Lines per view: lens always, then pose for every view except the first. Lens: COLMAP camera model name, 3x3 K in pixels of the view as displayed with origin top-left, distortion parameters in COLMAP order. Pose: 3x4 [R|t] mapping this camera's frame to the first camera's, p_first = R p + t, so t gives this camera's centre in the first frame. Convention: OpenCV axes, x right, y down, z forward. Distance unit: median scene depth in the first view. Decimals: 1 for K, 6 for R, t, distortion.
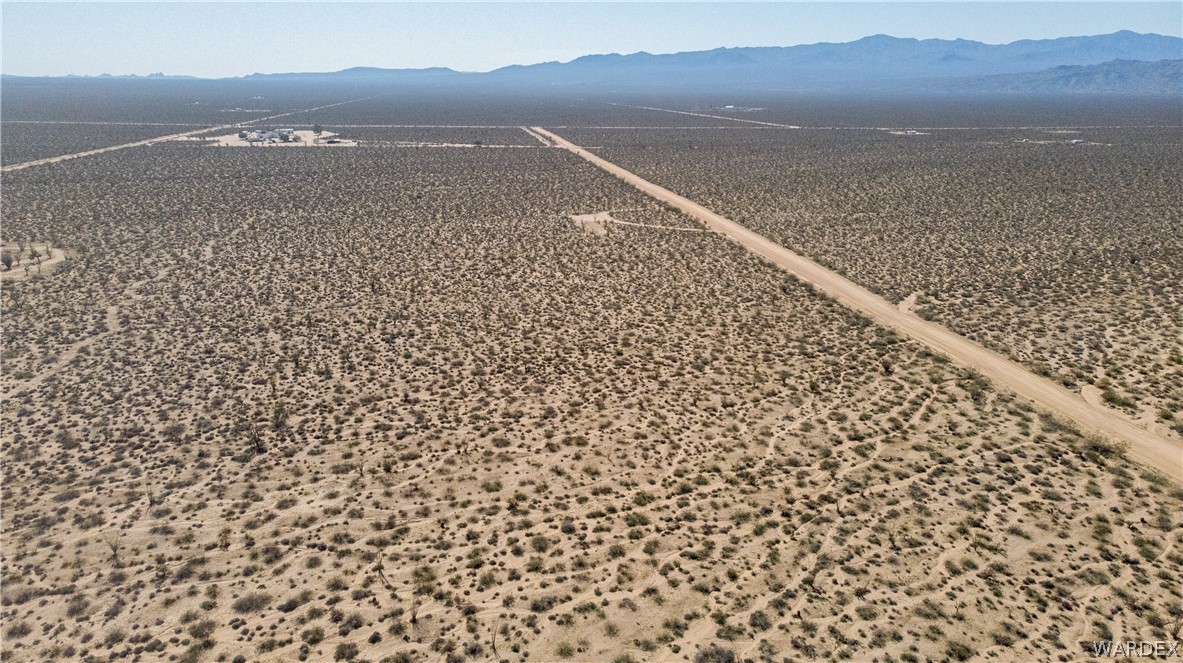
lens RADIAL K [[843.3, 0, 591.4], [0, 843.3, 337.6], [0, 0, 1]] dist [0.014669, 0.014001]
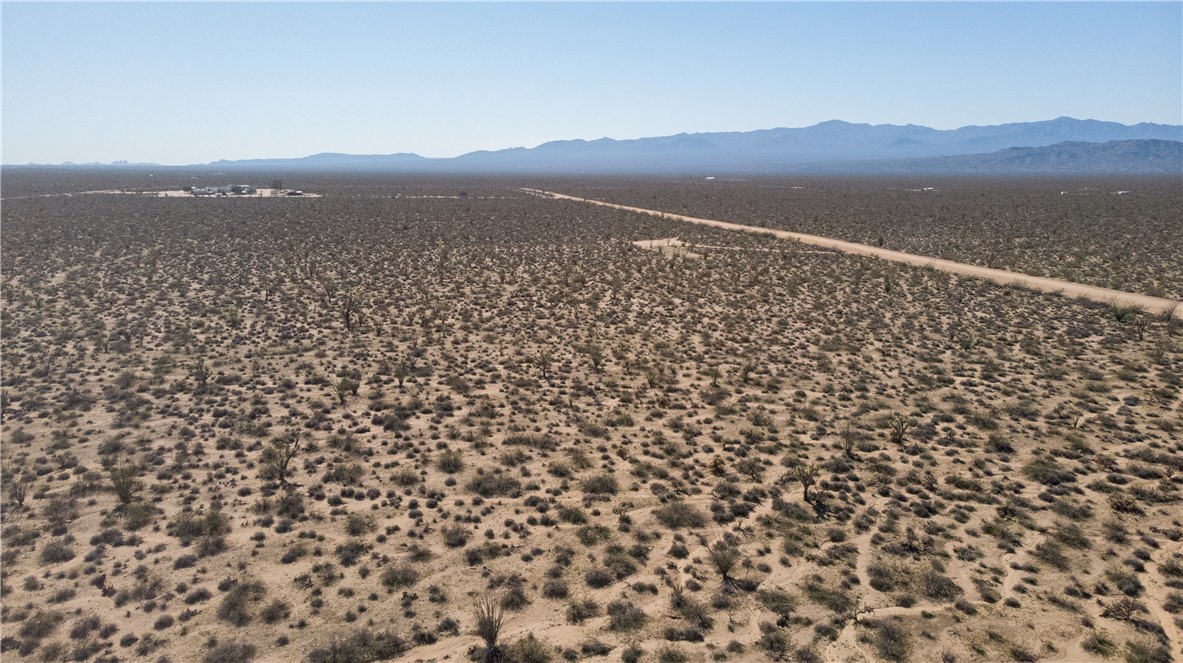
lens RADIAL K [[843.3, 0, 589.8], [0, 843.3, 333.6], [0, 0, 1]] dist [0.014669, 0.014001]
pose [[0.999180, -0.012295, 0.038589, -0.133858], [0.016088, 0.994899, -0.099585, 0.002197], [-0.037168, 0.100124, 0.994280, 0.493083]]
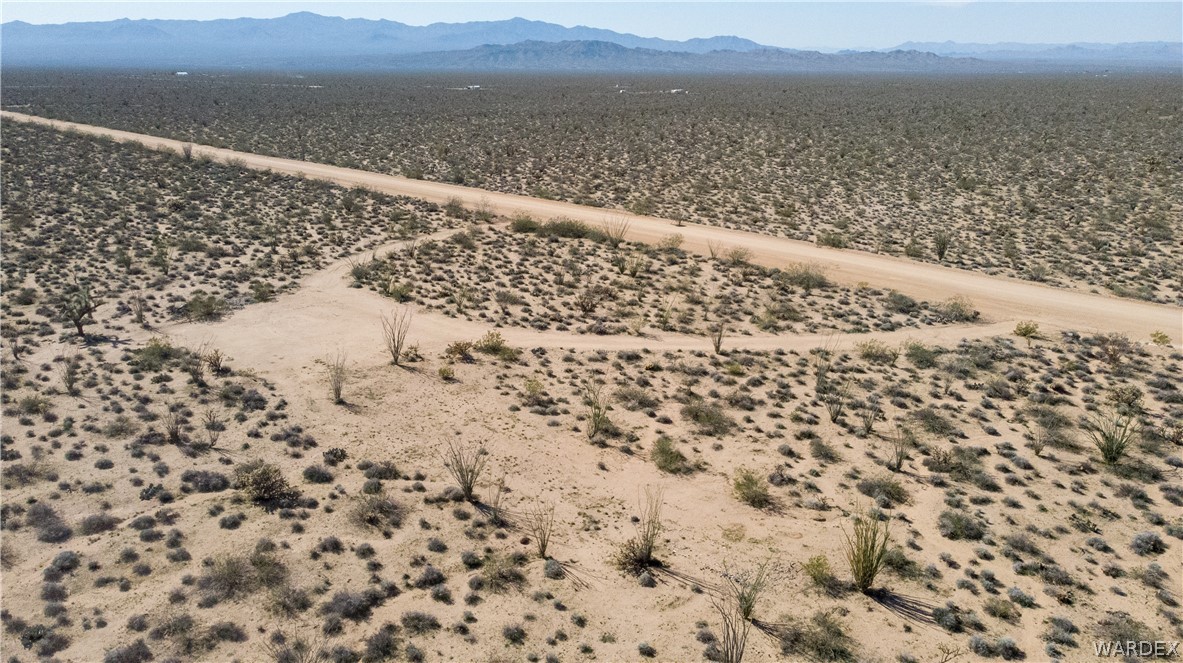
lens RADIAL K [[843.3, 0, 589.8], [0, 843.3, 322.7], [0, 0, 1]] dist [0.014669, 0.014001]
pose [[0.811172, -0.170808, 0.559307, -0.075035], [0.167958, 0.984147, 0.056957, -0.272013], [-0.560170, 0.047738, 0.827001, 1.454656]]
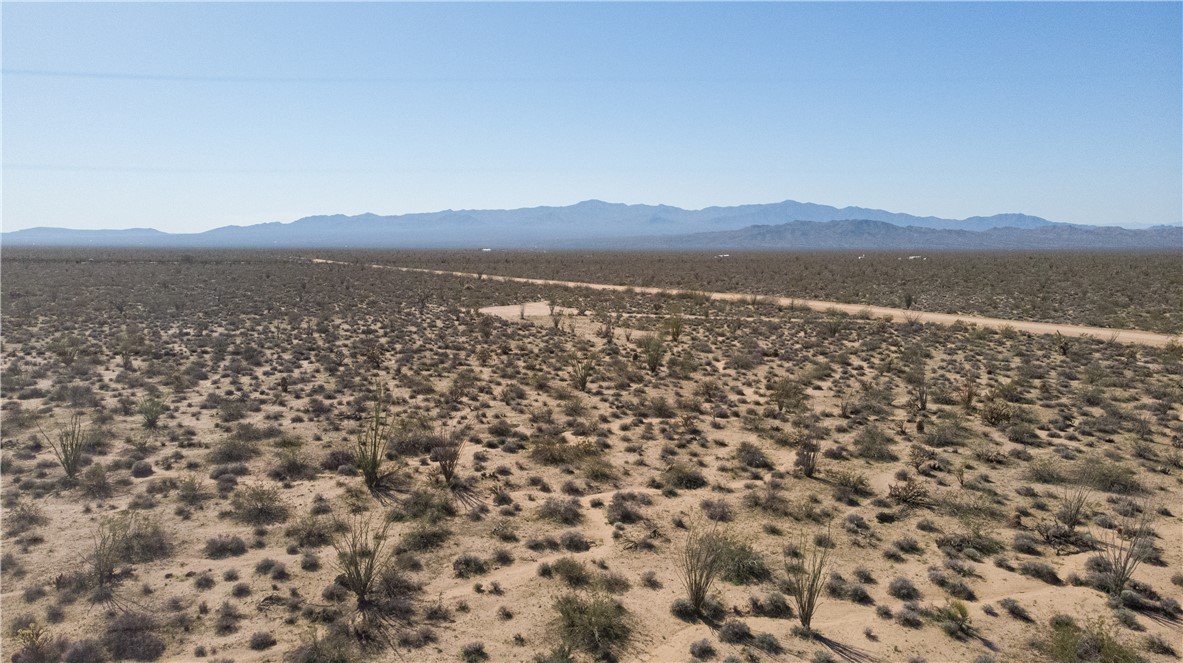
lens RADIAL K [[843.3, 0, 592.4], [0, 843.3, 331.6], [0, 0, 1]] dist [0.014669, 0.014001]
pose [[0.950556, -0.035630, 0.308502, -0.134329], [0.093388, 0.980211, -0.174540, -0.126227], [-0.296178, 0.194720, 0.935074, 1.130939]]
